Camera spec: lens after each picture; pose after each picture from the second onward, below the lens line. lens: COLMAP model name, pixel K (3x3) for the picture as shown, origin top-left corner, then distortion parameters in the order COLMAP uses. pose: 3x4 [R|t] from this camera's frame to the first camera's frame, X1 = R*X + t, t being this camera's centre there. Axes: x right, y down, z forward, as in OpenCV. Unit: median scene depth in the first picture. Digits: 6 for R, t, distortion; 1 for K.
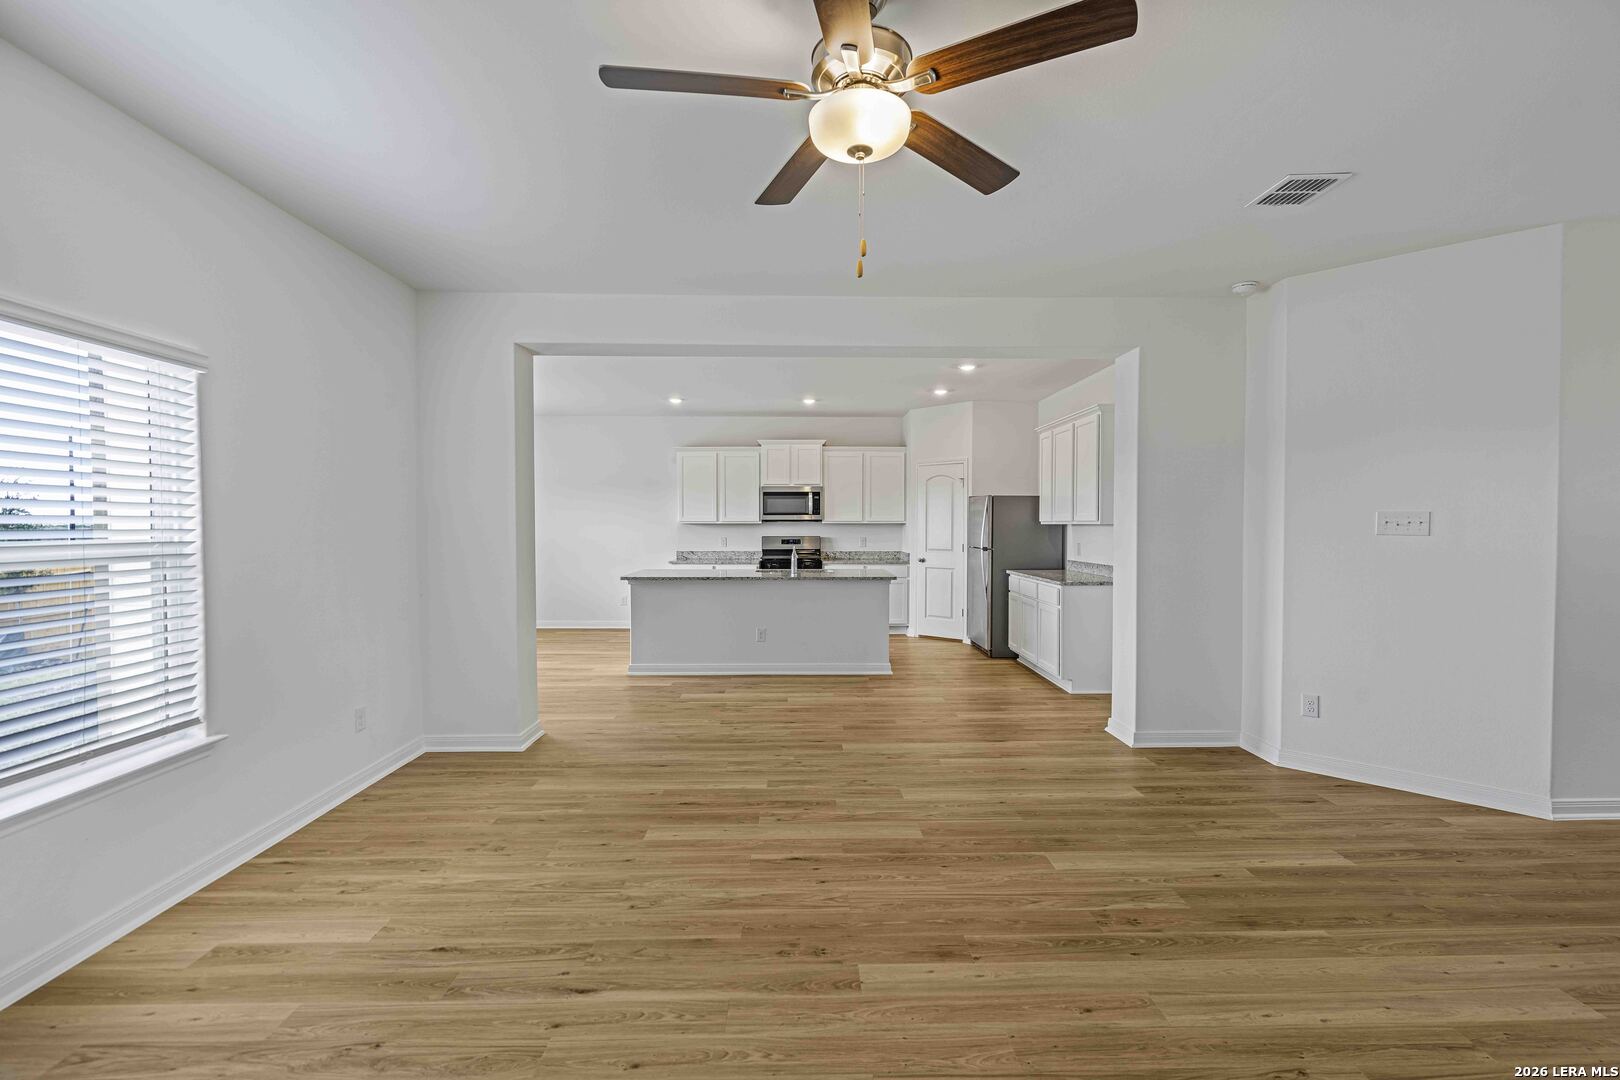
lens RADIAL K [[732.0, 0, 811.4], [0, 732.0, 542.4], [0, 0, 1]] dist [-0.003670, 0.000652]
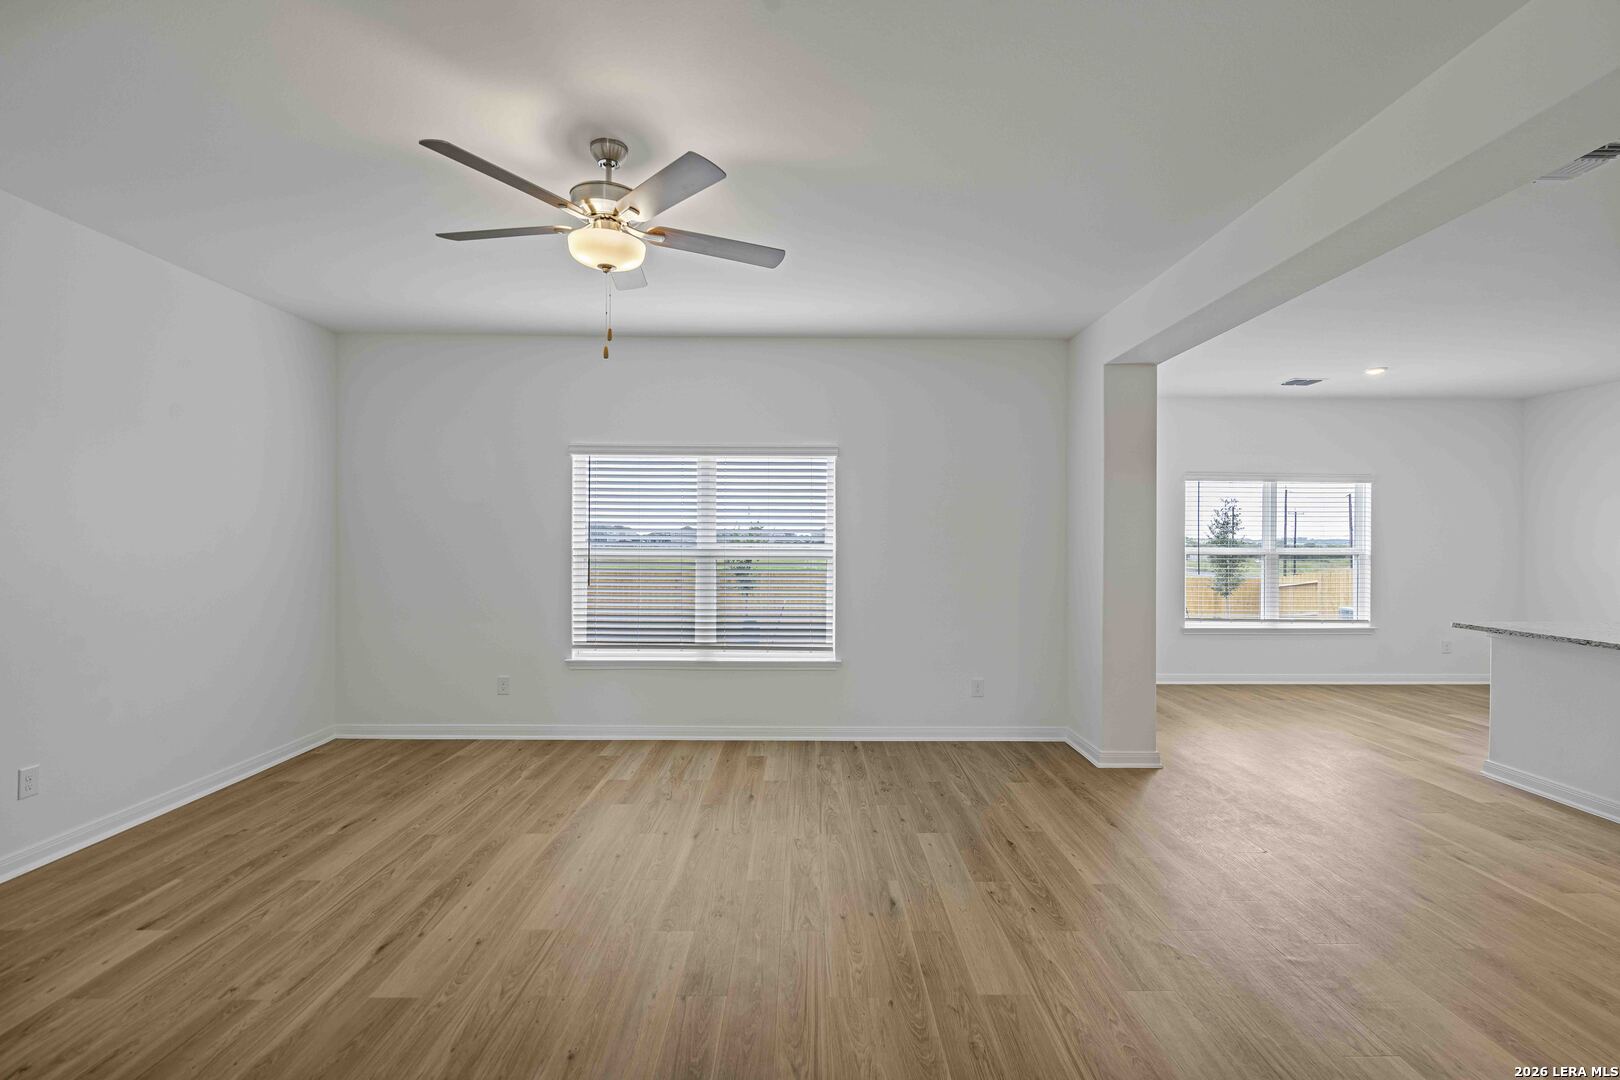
lens RADIAL K [[732.9, 0, 816.1], [0, 732.9, 544.1], [0, 0, 1]] dist [-0.004213, 0.000164]
pose [[-0.006849, 0.007557, -0.999948, 0.752705], [-0.030645, 0.999500, 0.007763, -0.022043], [0.999507, 0.030697, -0.006614, 0.745248]]
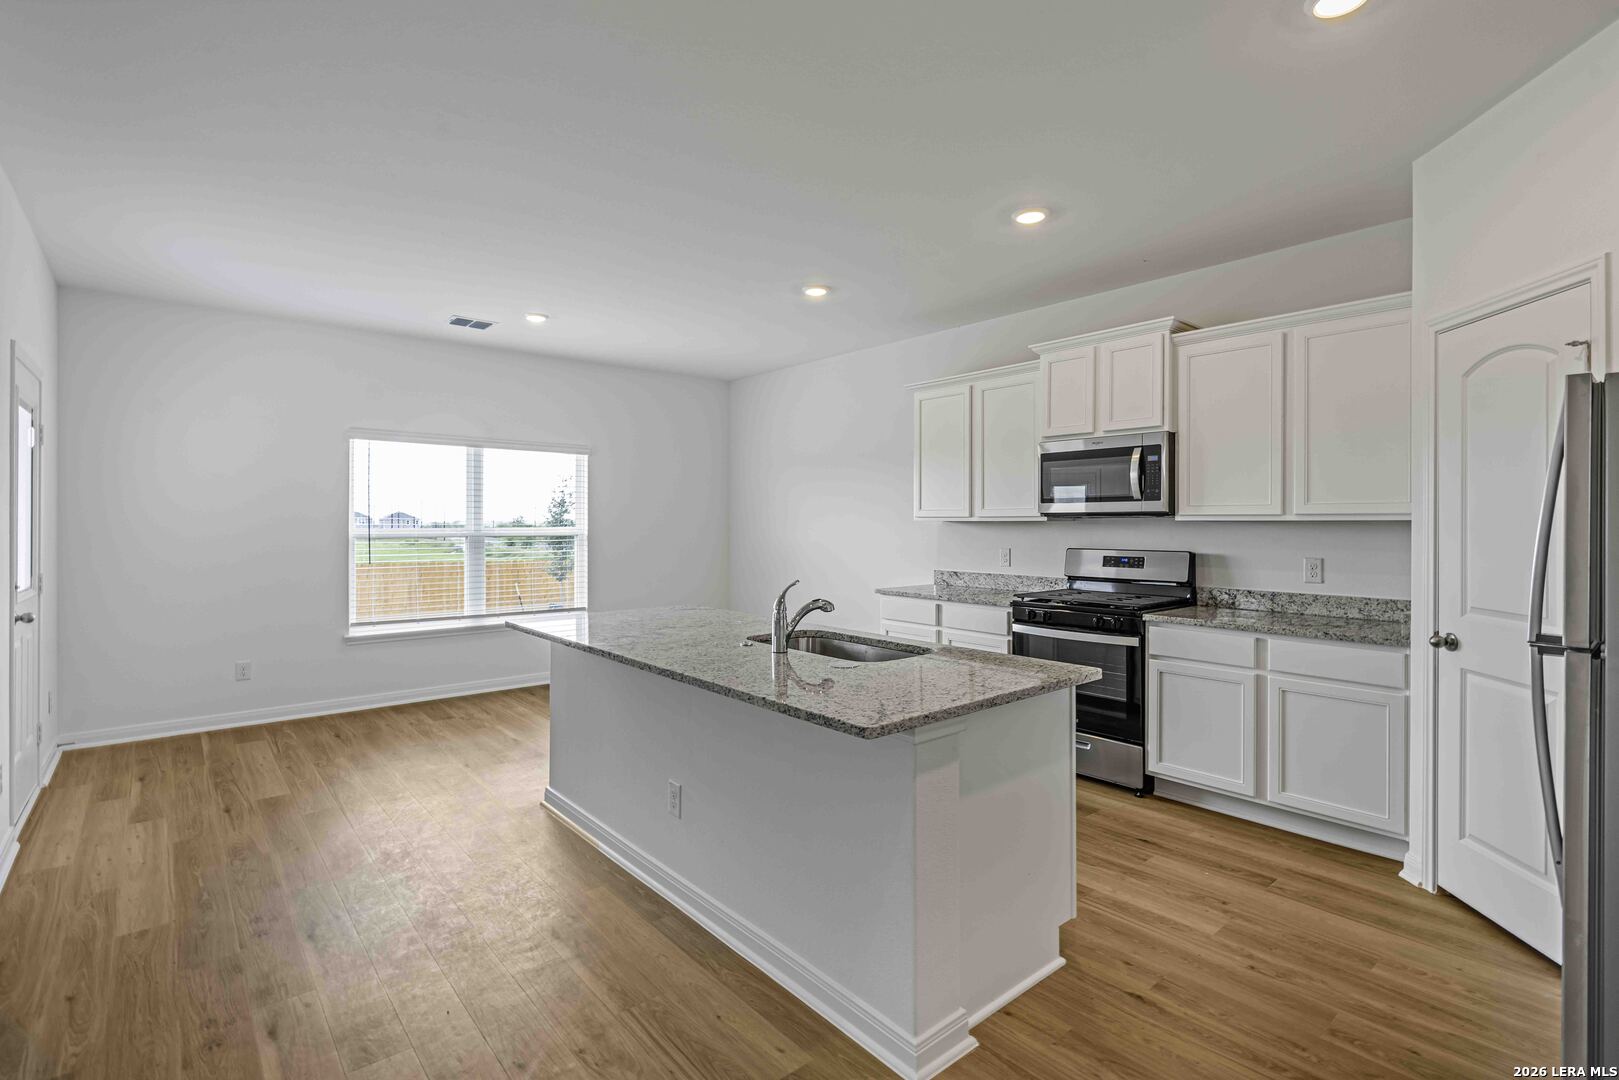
lens RADIAL K [[764.7, 0, 820.2], [0, 764.7, 523.4], [0, 0, 1]] dist [-0.000451, 0.000101]
pose [[0.640290, 0.002193, -0.768130, 0.561162], [-0.020213, 0.999698, -0.013994, -0.037101], [0.767867, 0.024486, 0.640141, 1.471783]]
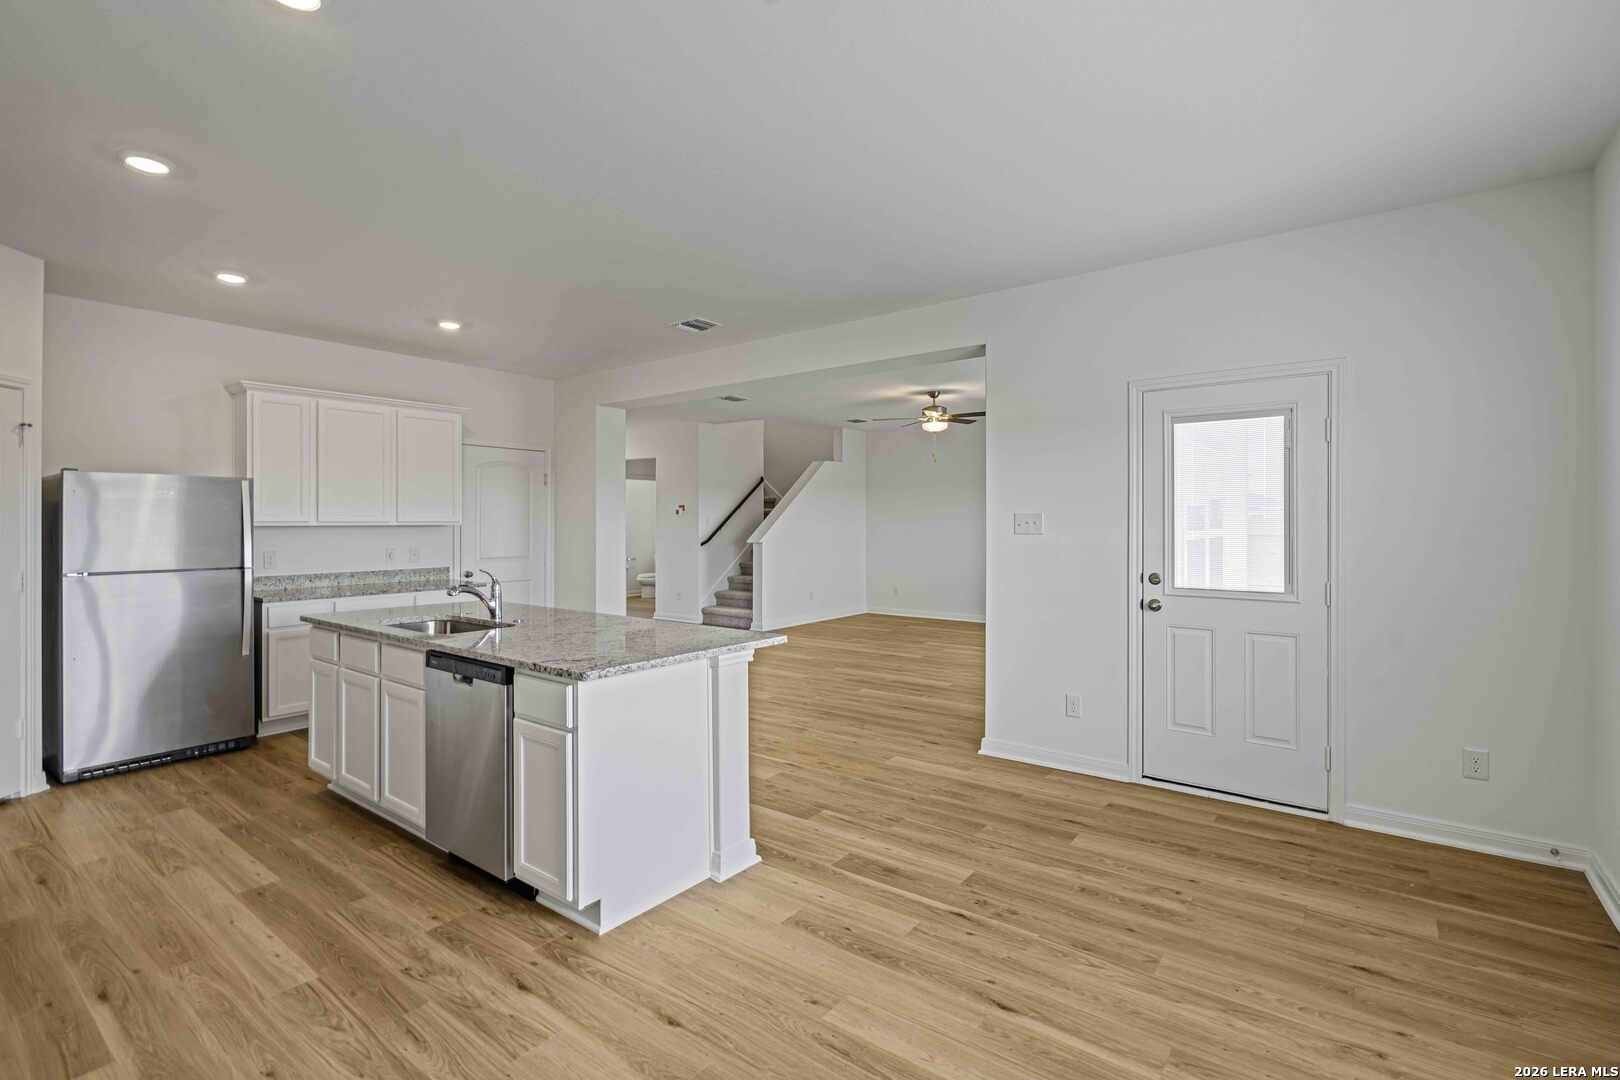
lens RADIAL K [[743.2, 0, 810.5], [0, 743.2, 520.2], [0, 0, 1]] dist [-0.001394, 0.000613]
pose [[-0.781059, 0.004314, 0.624442, -1.041537], [0.019023, 0.999676, 0.016888, -0.065888], [-0.624167, 0.025069, -0.780889, 2.465223]]
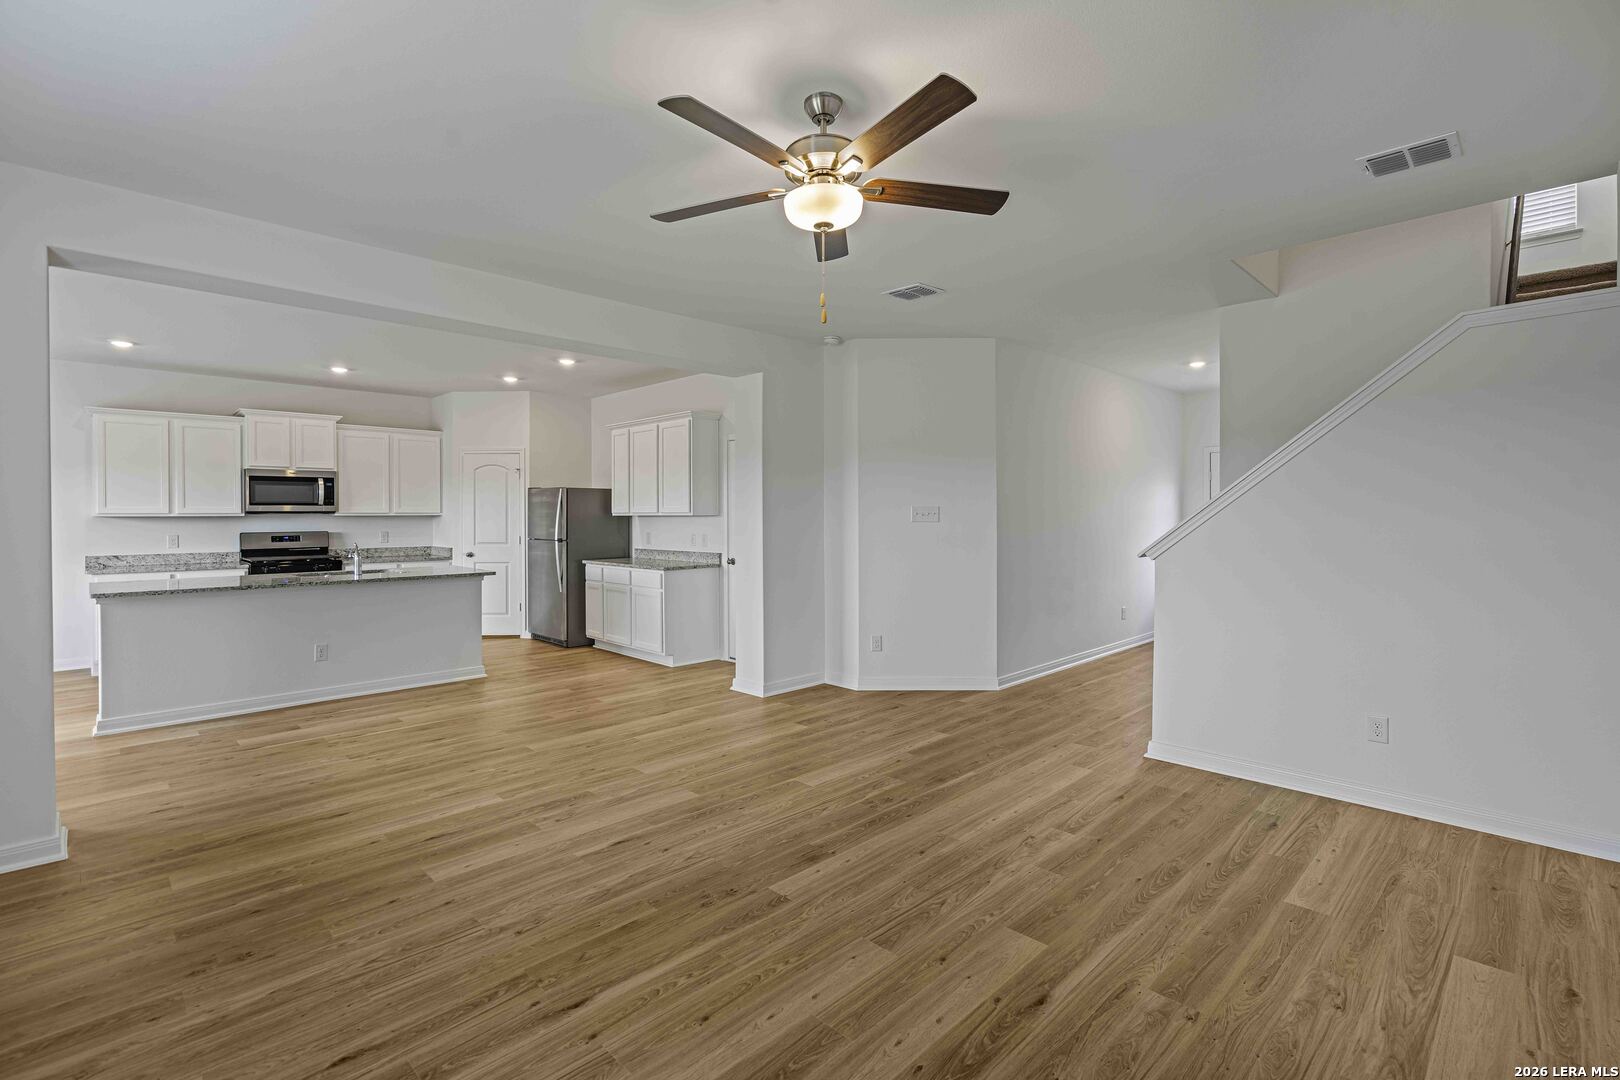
lens RADIAL K [[743.2, 0, 810.5], [0, 743.2, 520.2], [0, 0, 1]] dist [-0.001394, 0.000613]
pose [[0.725551, -0.007083, 0.688132, -0.449625], [0.020089, 0.999739, -0.010891, -0.002136], [-0.687875, 0.021726, 0.725504, 0.041981]]
